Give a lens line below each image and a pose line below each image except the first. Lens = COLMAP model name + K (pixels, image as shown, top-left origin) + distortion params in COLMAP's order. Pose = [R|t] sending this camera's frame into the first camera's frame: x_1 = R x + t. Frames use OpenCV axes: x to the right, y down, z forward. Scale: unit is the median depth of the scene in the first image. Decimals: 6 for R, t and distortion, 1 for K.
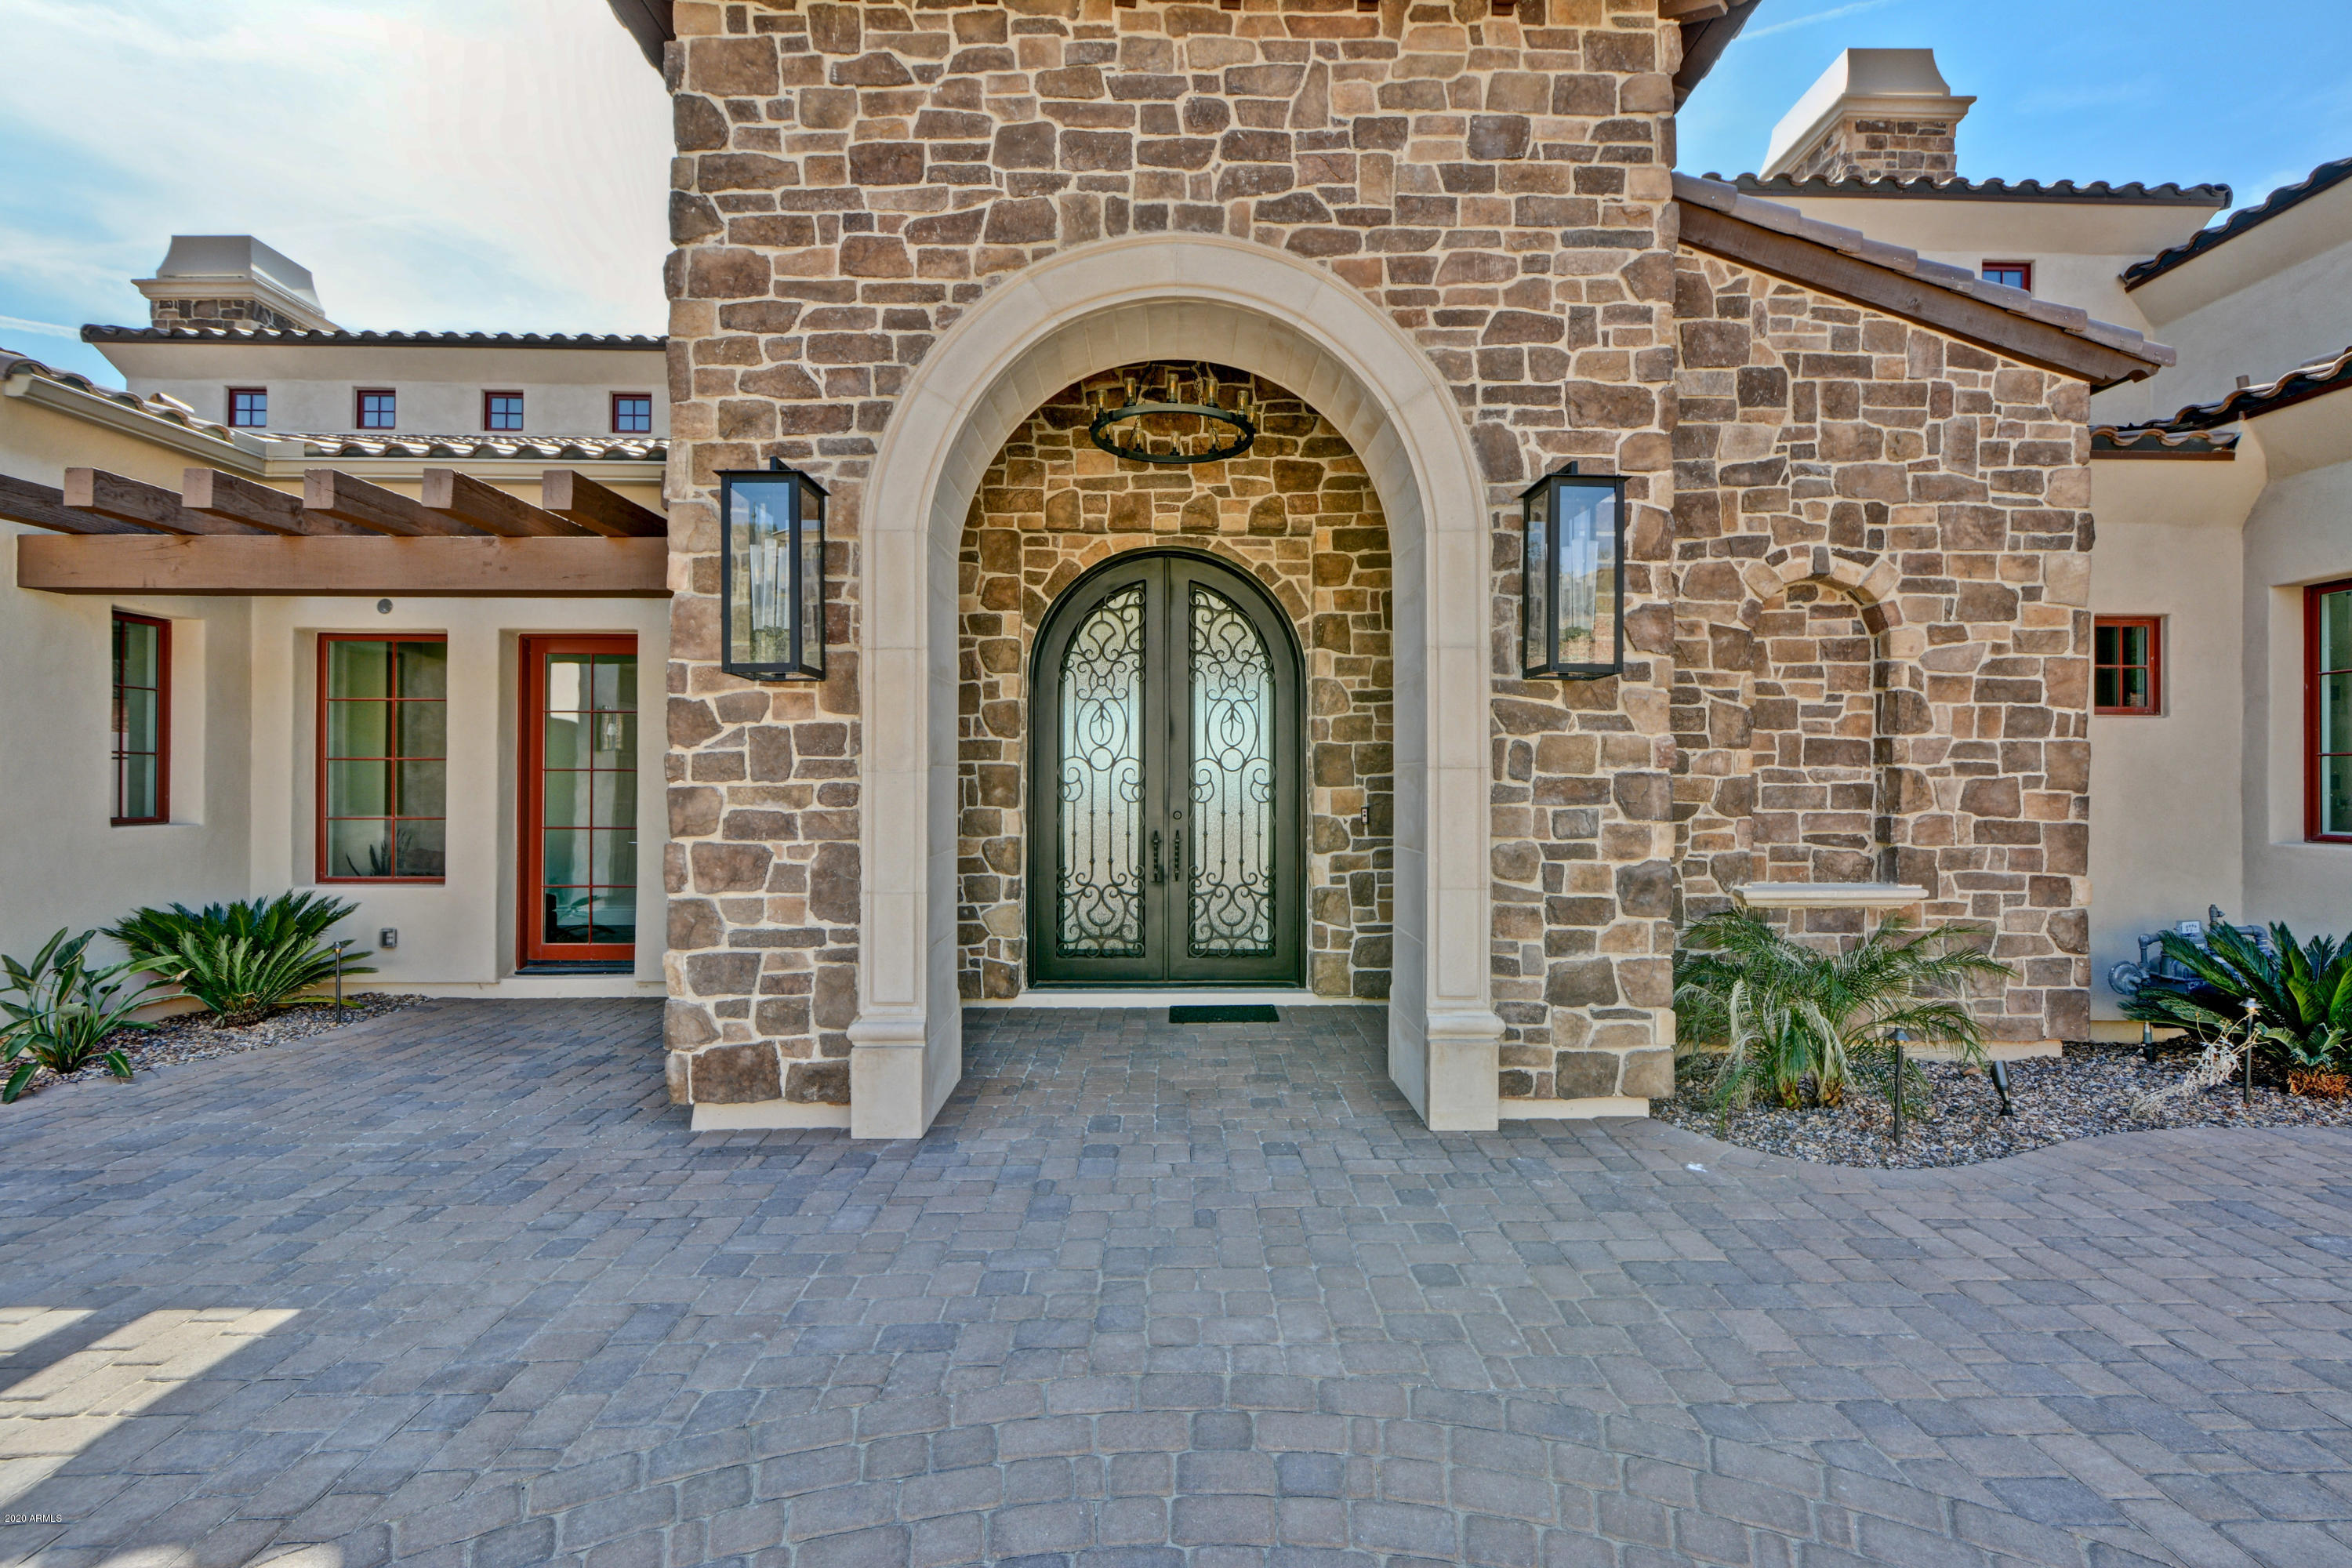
lens RADIAL K [[1047.1, 0, 1176.0], [0, 1047.1, 784.0], [0, 0, 1]] dist [0.004499, 0.000153]
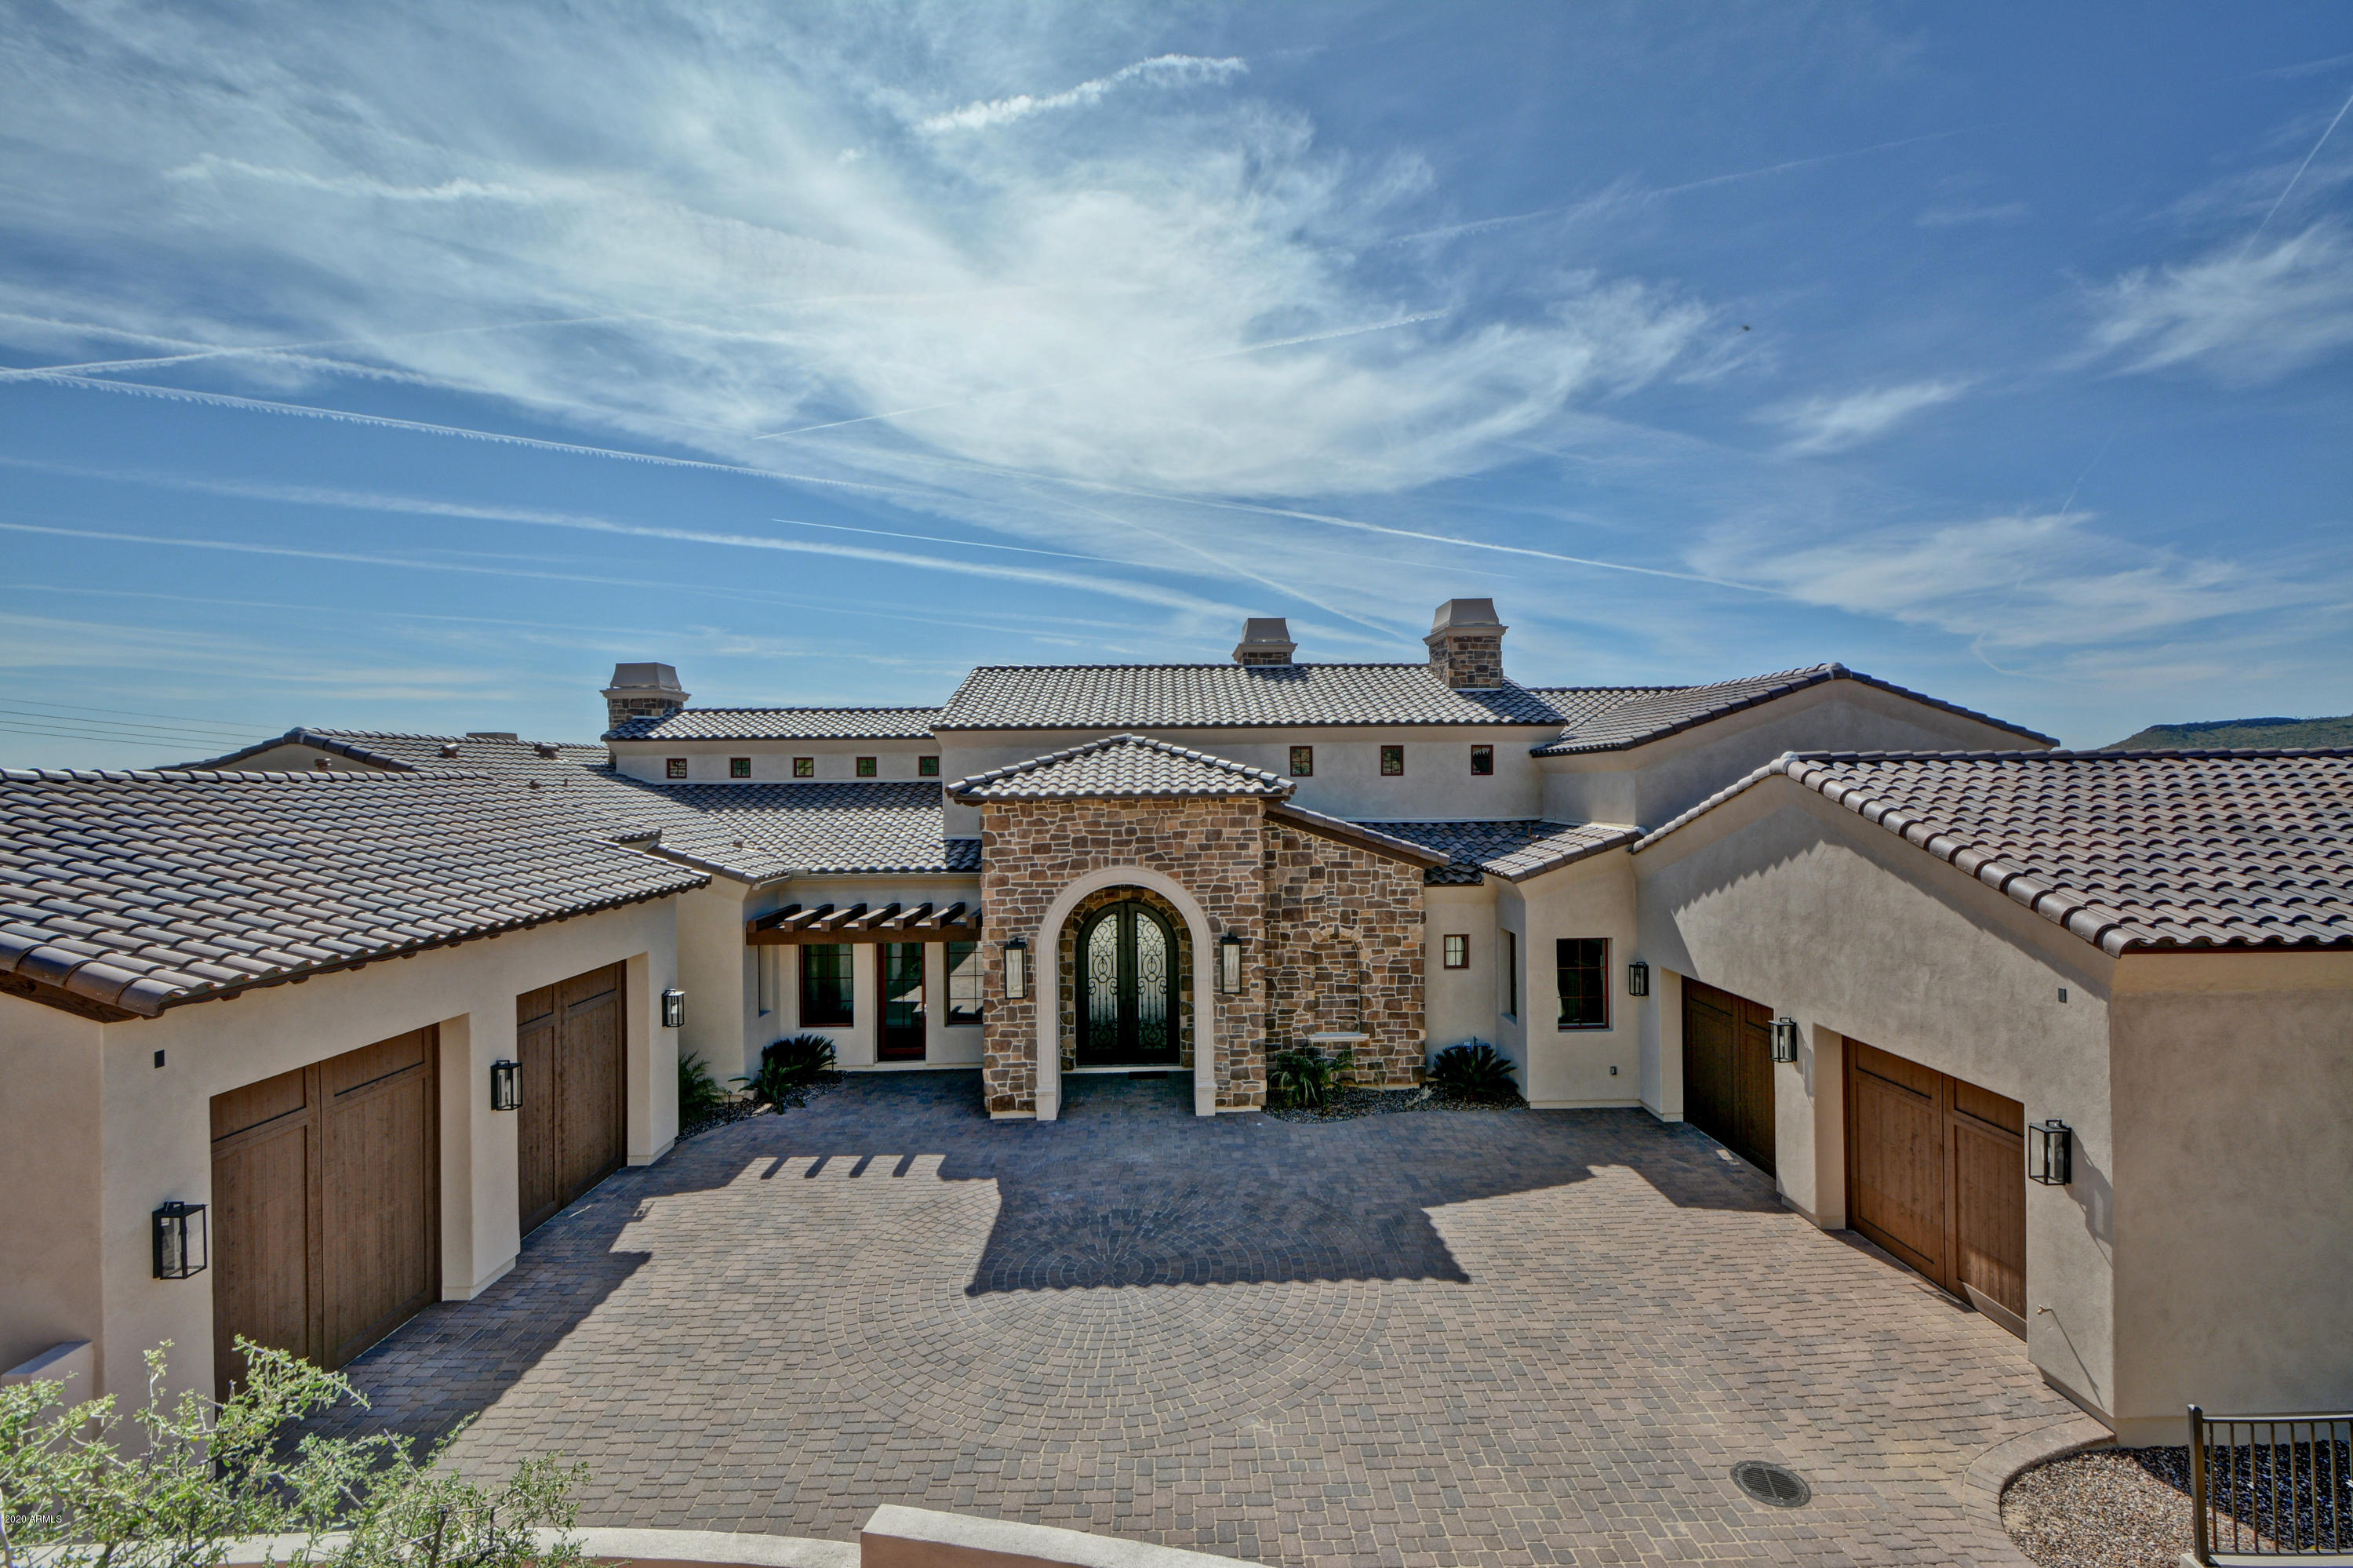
lens RADIAL K [[1047.6, 0, 1176.5], [0, 1047.6, 784.0], [0, 0, 1]] dist [0.004499, 0.000153]
pose [[0.999884, -0.014194, 0.005542, 0.165215], [0.014137, 0.999848, 0.010246, -0.827548], [-0.005686, -0.010166, 0.999932, -2.529307]]
